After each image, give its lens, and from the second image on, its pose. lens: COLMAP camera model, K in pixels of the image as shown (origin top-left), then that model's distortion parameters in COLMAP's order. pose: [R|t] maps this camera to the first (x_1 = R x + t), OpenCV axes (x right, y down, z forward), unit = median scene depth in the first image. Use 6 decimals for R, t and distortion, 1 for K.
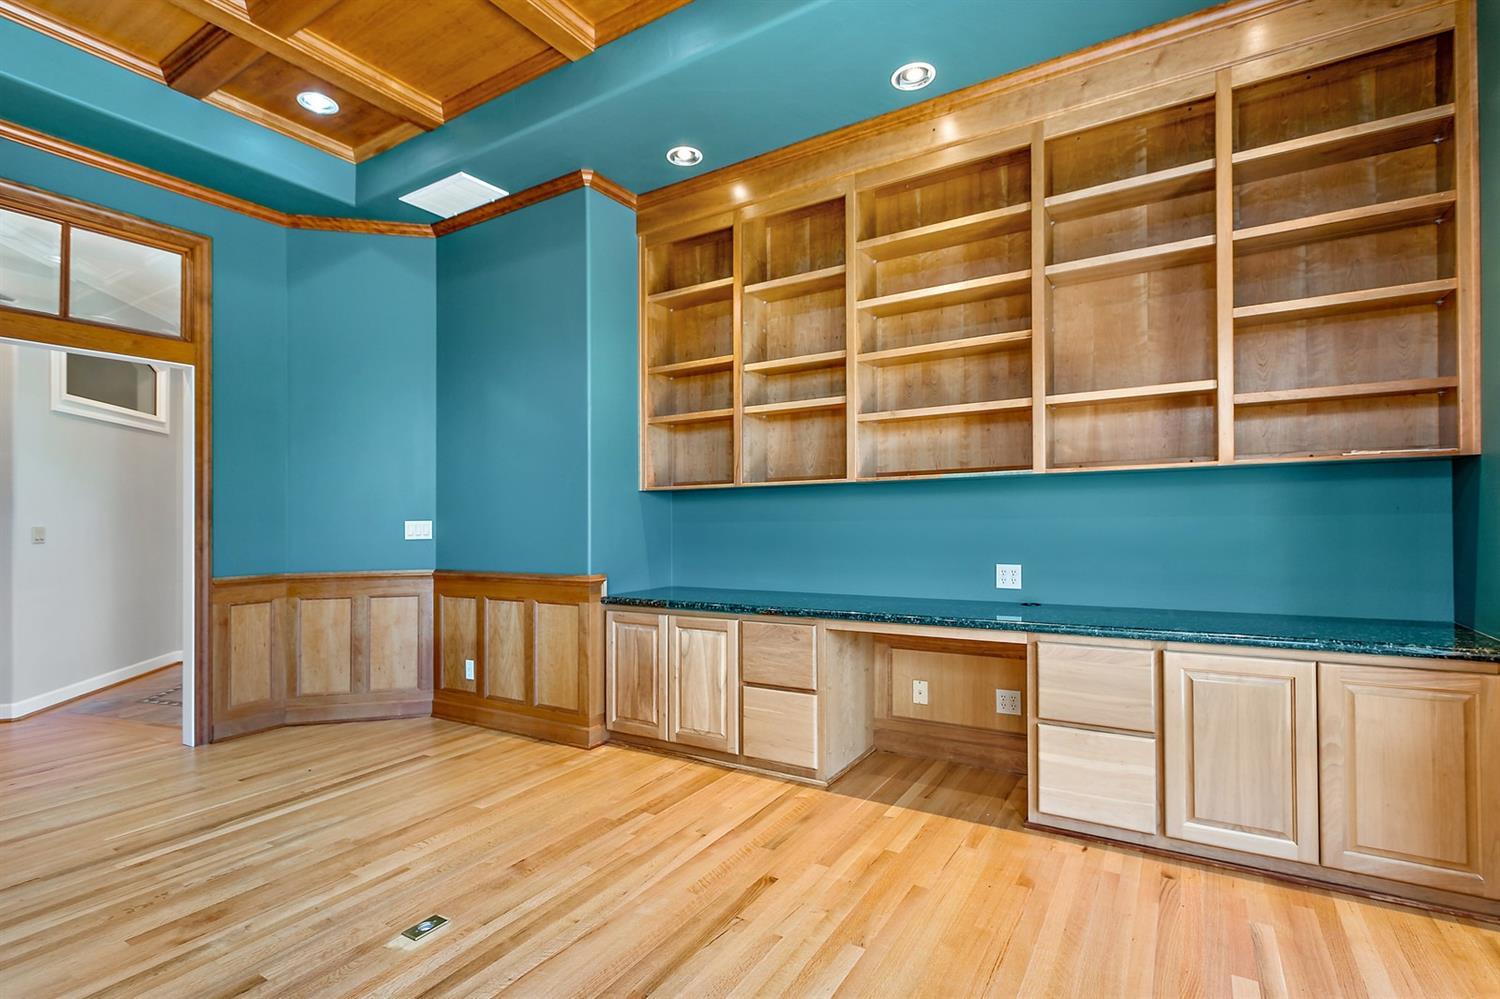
lens RADIAL K [[718.8, 0, 750.6], [0, 718.8, 507.6], [0, 0, 1]] dist [-0.005998, 0.000570]
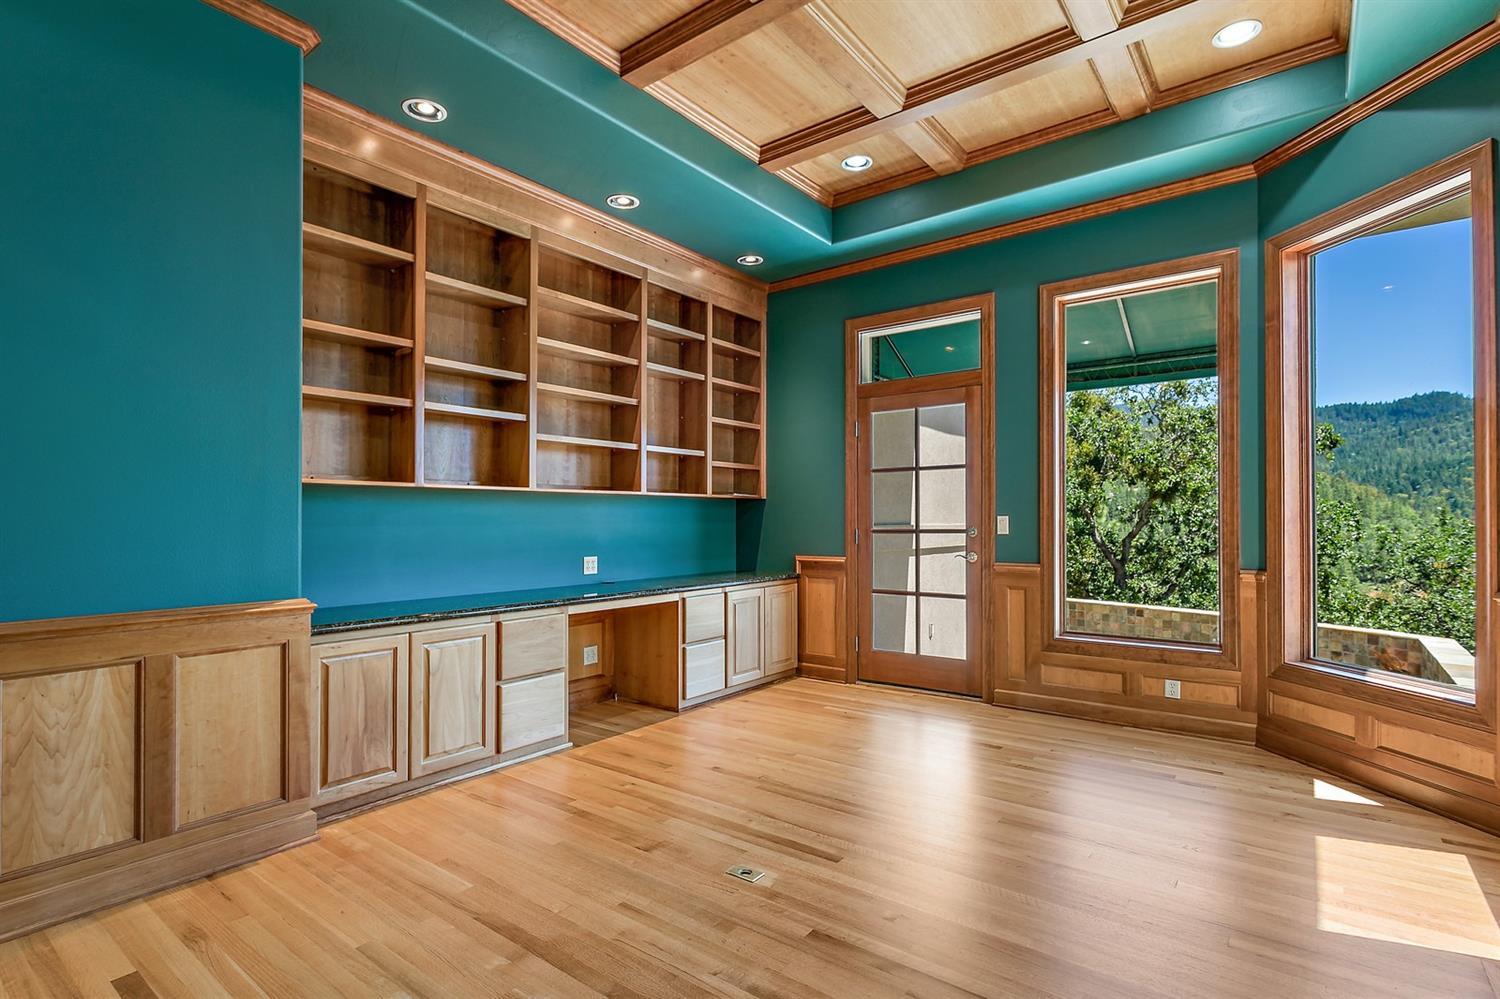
lens RADIAL K [[718.8, 0, 754.1], [0, 718.8, 509.5], [0, 0, 1]] dist [-0.005998, 0.000570]
pose [[0.100178, 0.030166, 0.994512, -1.247548], [-0.008245, 0.999531, -0.029488, 0.033160], [-0.994935, -0.005246, 0.100380, 0.681368]]
